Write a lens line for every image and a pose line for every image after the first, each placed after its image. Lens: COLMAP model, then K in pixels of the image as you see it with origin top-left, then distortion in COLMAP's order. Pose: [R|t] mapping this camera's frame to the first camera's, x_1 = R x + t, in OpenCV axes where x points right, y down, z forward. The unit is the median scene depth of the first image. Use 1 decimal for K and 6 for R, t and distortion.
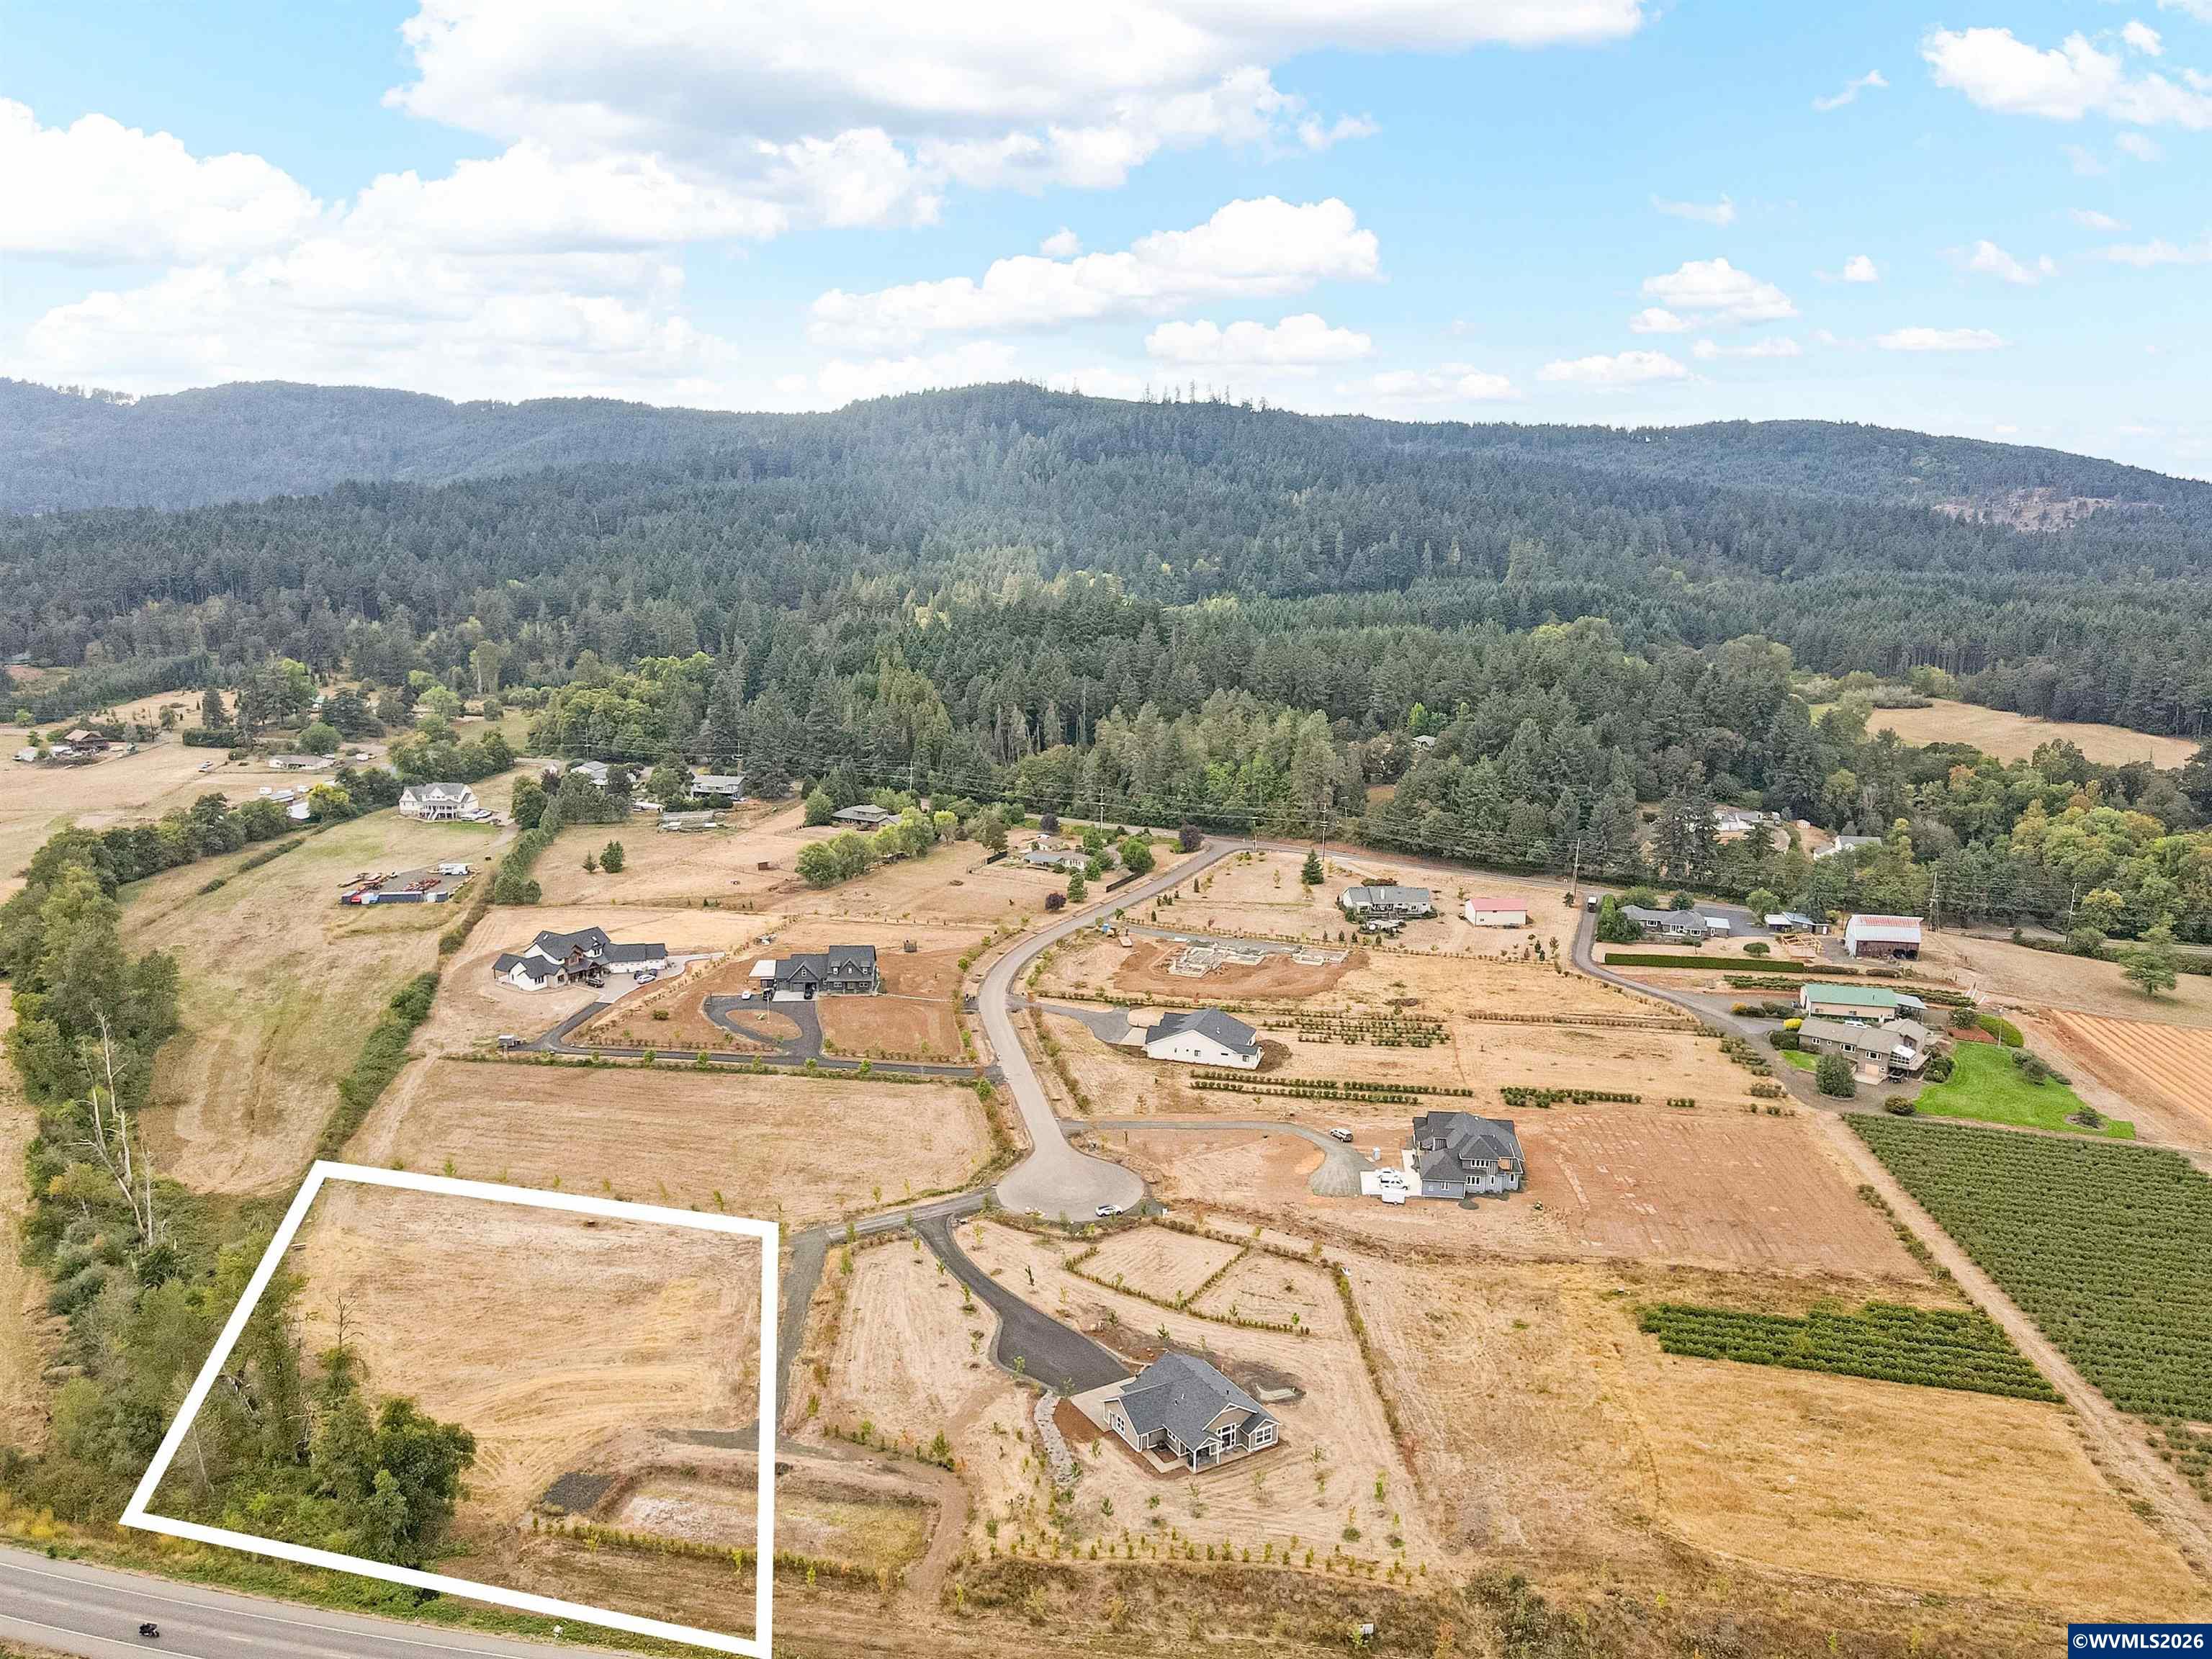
lens RADIAL K [[1626.7, 0, 1109.9], [0, 1626.7, 819.8], [0, 0, 1]] dist [-0.000420, 0.032237]
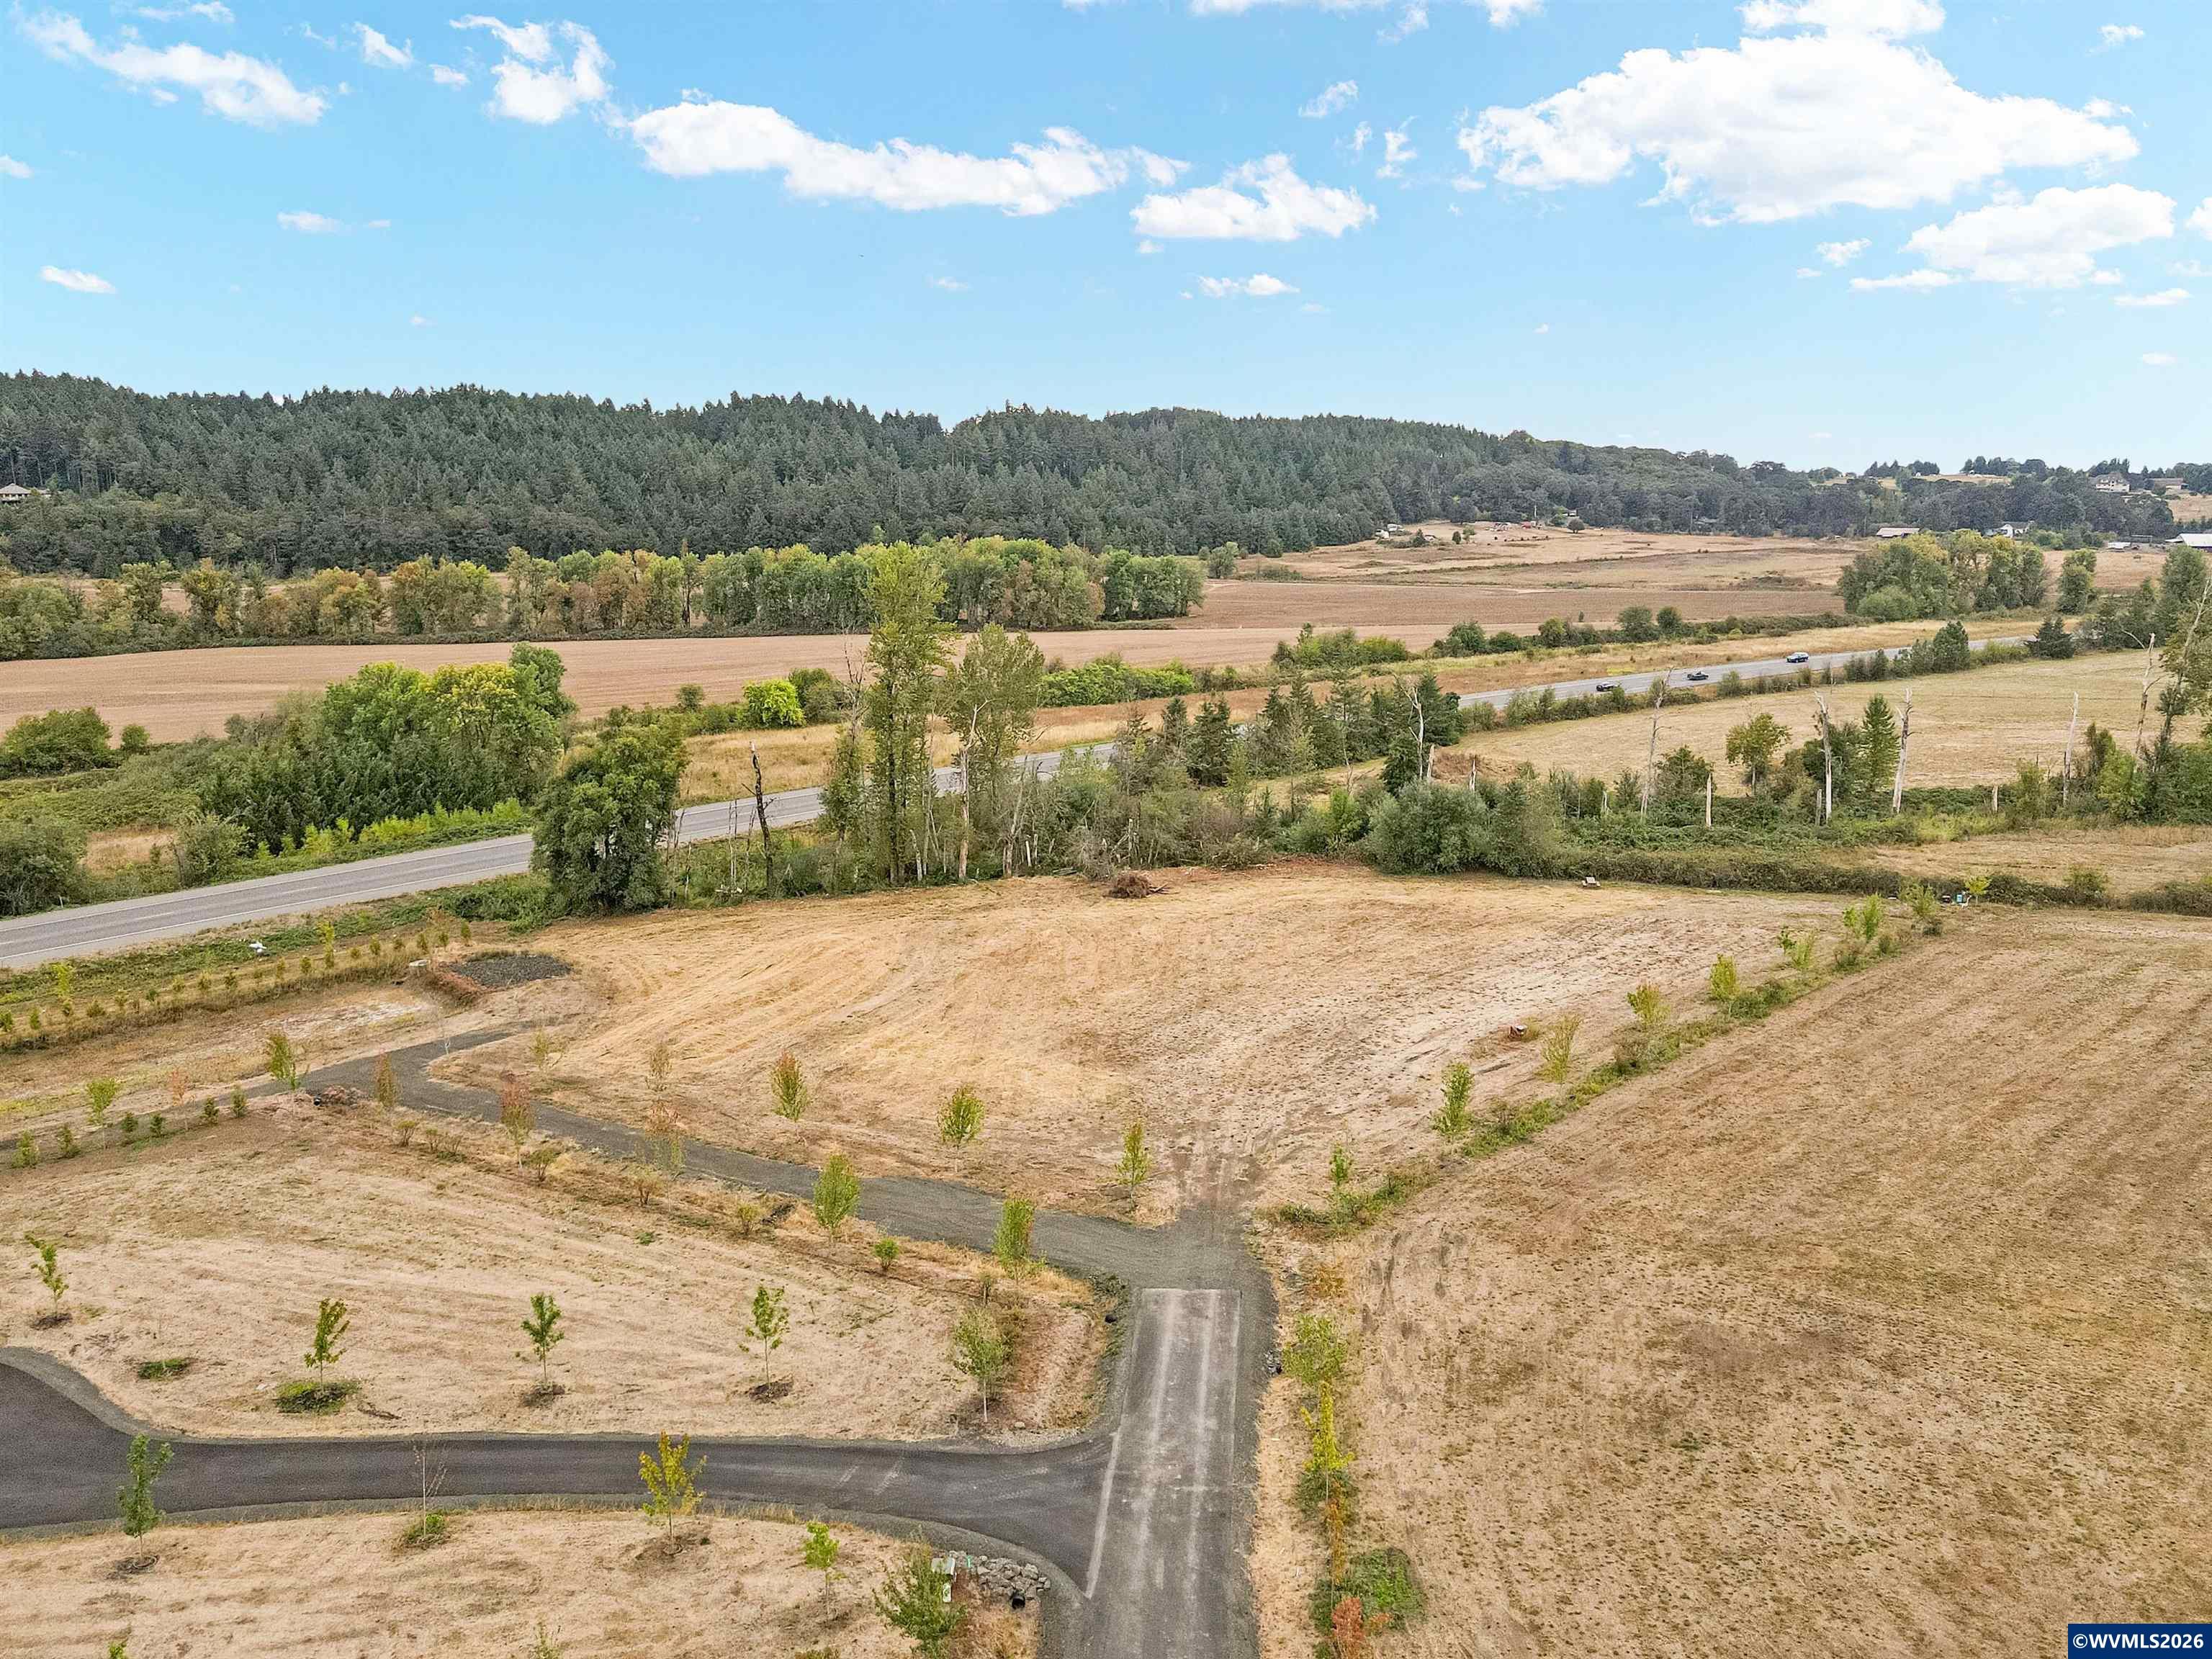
lens RADIAL K [[1626.7, 0, 1109.9], [0, 1626.7, 819.8], [0, 0, 1]] dist [-0.000420, 0.032237]
pose [[-0.536499, 0.160345, -0.828528, 0.034900], [-0.155140, 0.946311, 0.283598, 0.084119], [0.829518, 0.280687, -0.482819, 0.864818]]
